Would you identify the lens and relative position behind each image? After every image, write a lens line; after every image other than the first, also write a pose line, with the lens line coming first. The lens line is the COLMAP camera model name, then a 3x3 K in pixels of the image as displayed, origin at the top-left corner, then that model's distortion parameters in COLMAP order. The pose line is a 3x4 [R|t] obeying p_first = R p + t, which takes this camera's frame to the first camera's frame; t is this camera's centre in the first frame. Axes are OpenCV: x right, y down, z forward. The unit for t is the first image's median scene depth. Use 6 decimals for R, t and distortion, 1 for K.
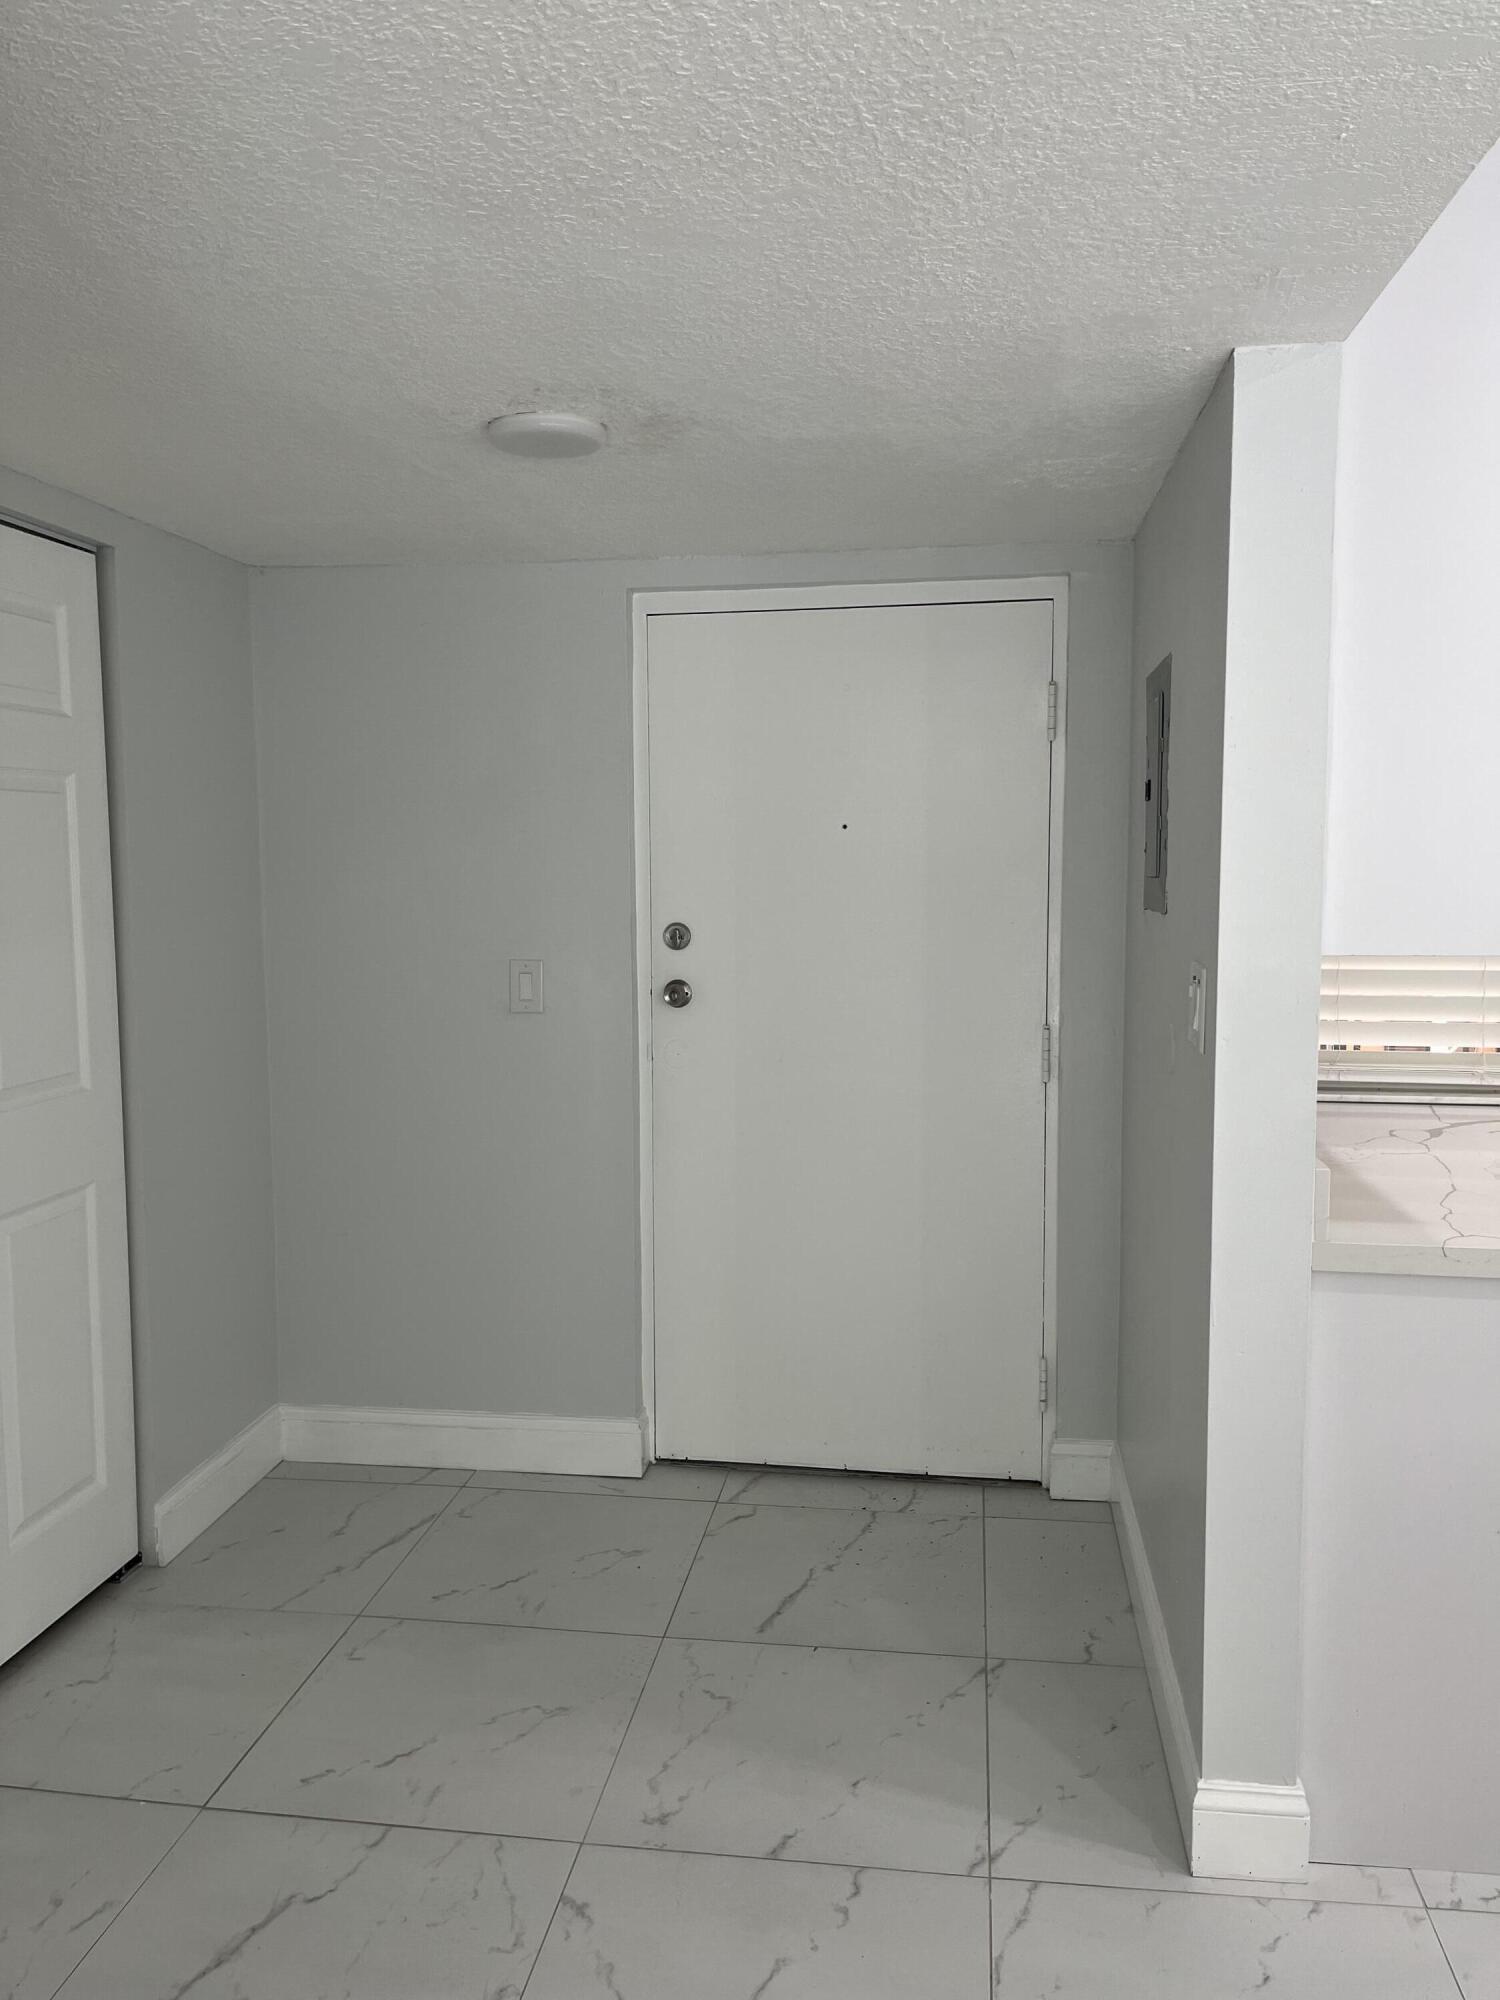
lens RADIAL K [[1525.3, 0, 750.0], [0, 1525.3, 1000.0], [0, 0, 1]] dist [0.035472, -0.002616]
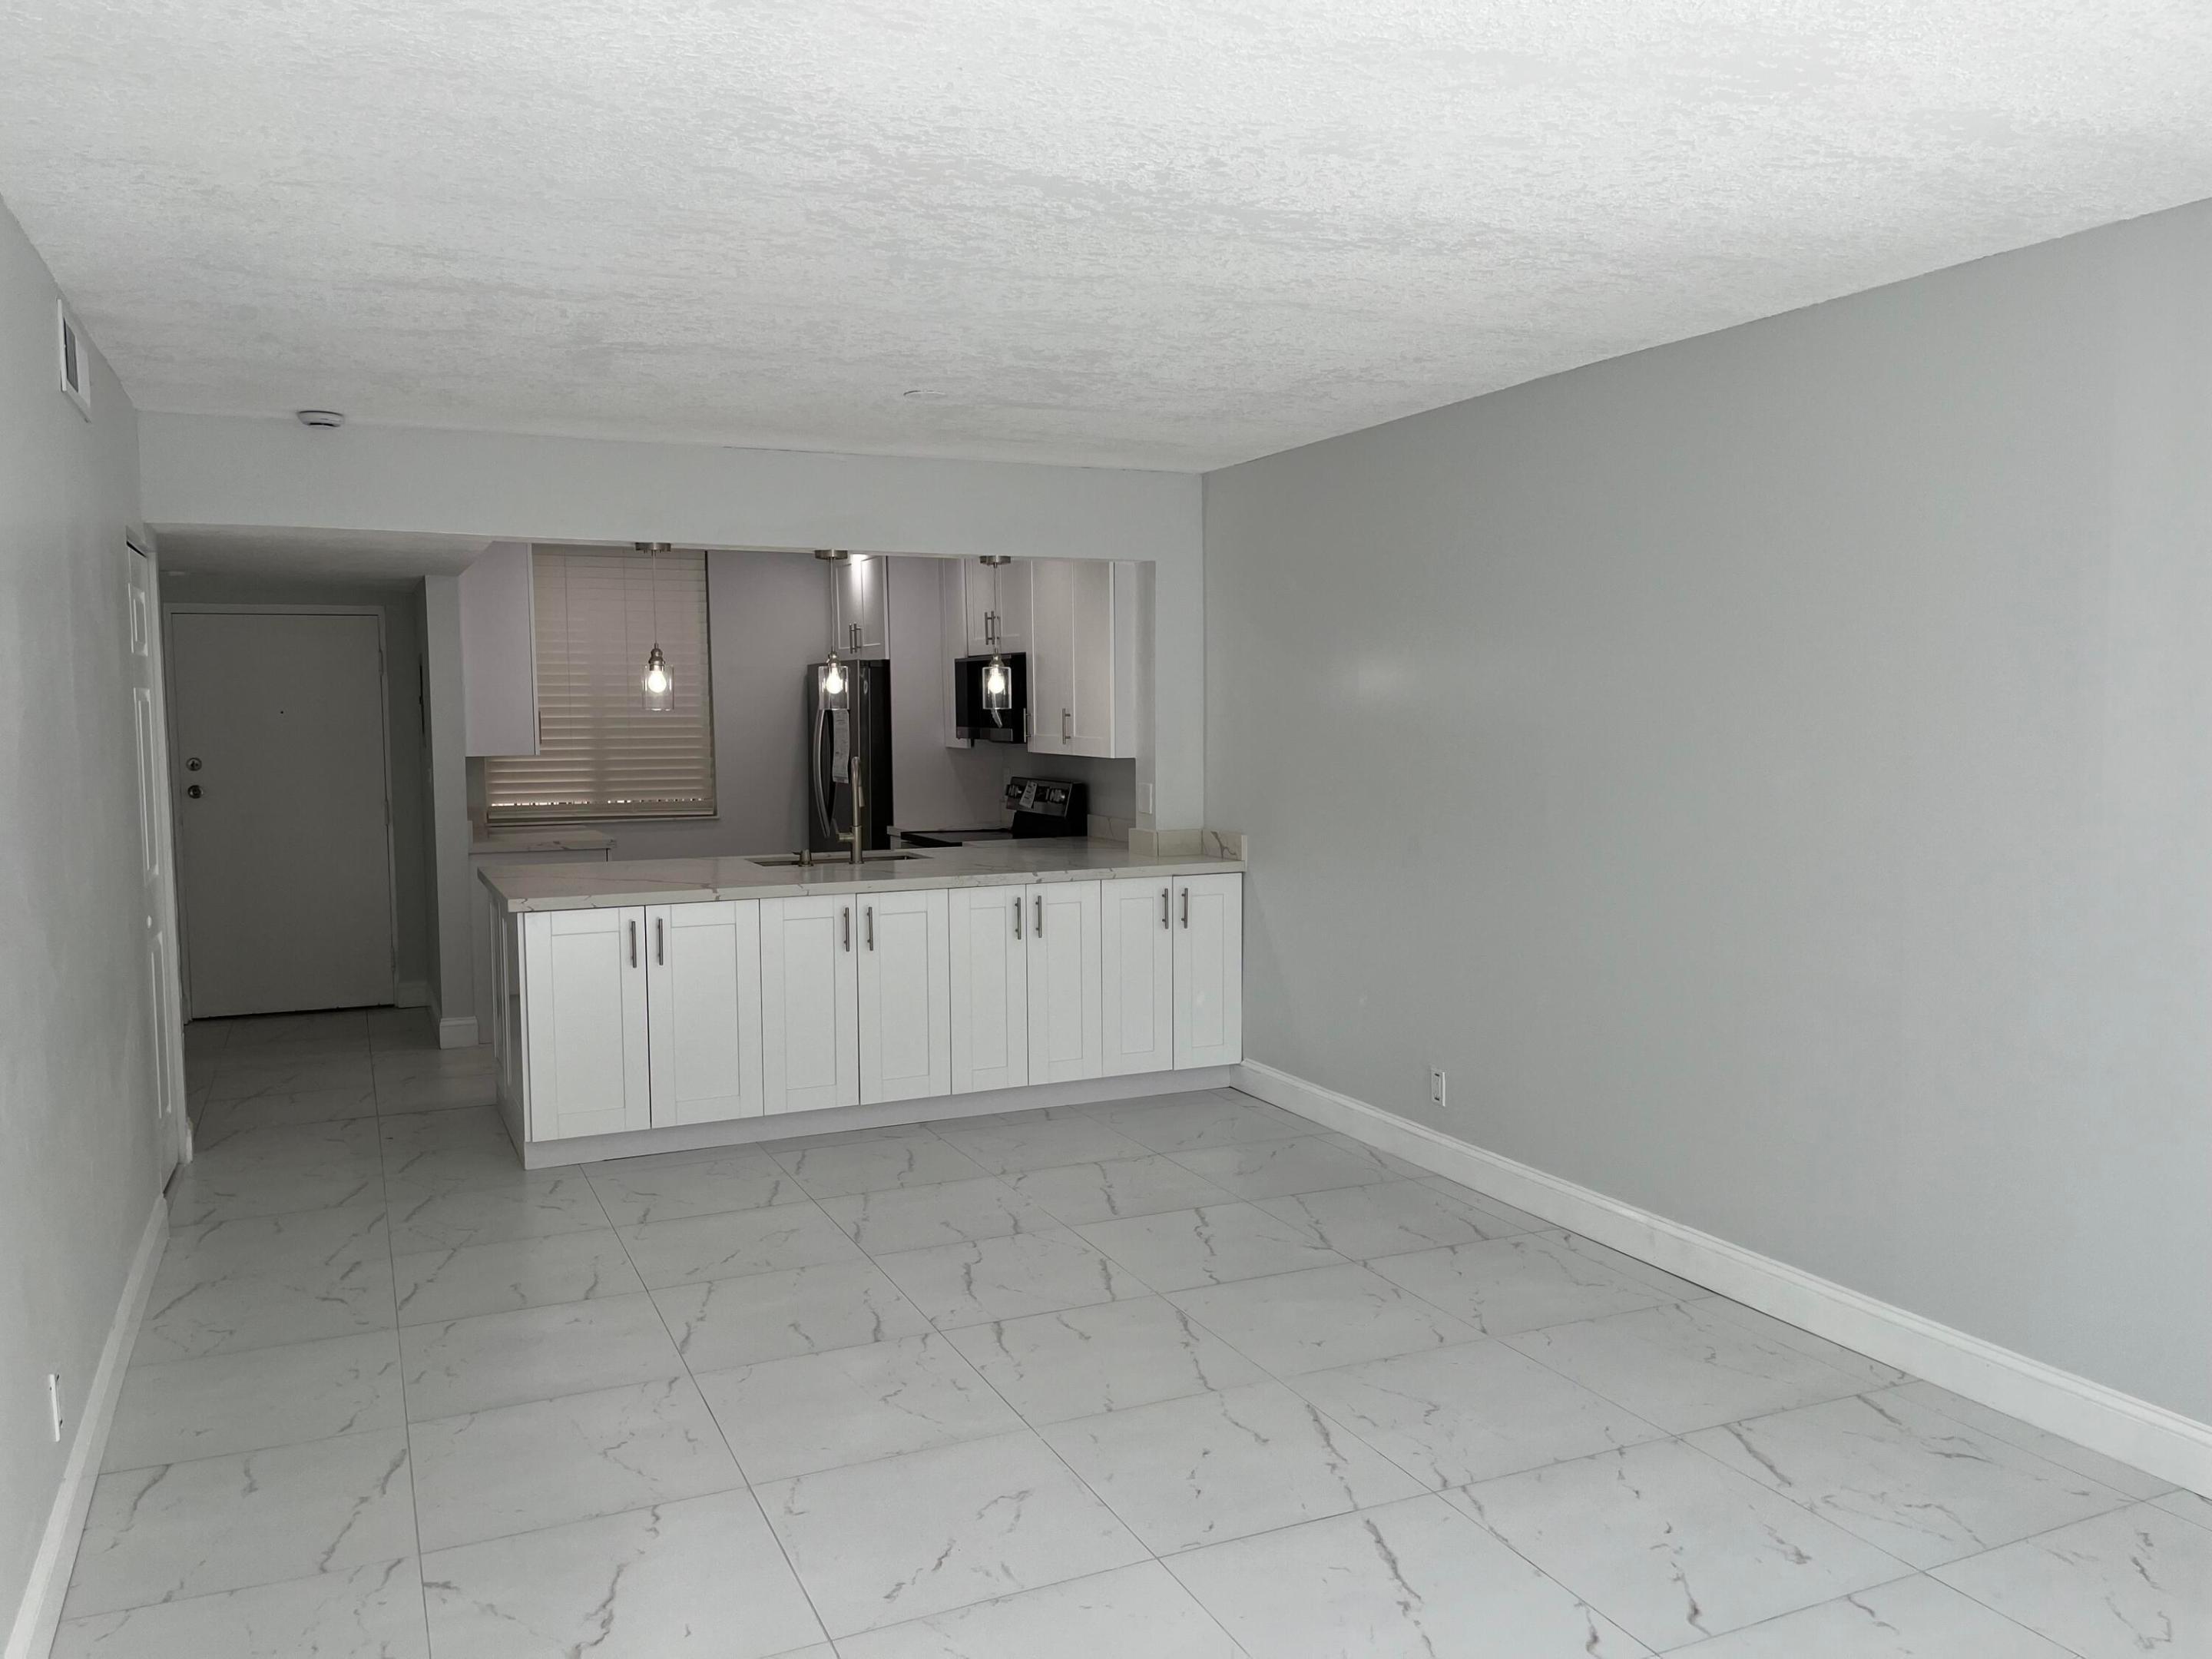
lens RADIAL K [[1687.0, 0, 1106.0], [0, 1687.0, 829.5], [0, 0, 1]] dist [0.035472, -0.002616]
pose [[0.842772, -0.044288, 0.536446, -0.258439], [0.057027, 0.998347, -0.007170, 0.138329], [-0.535242, 0.036635, 0.843904, -1.690417]]
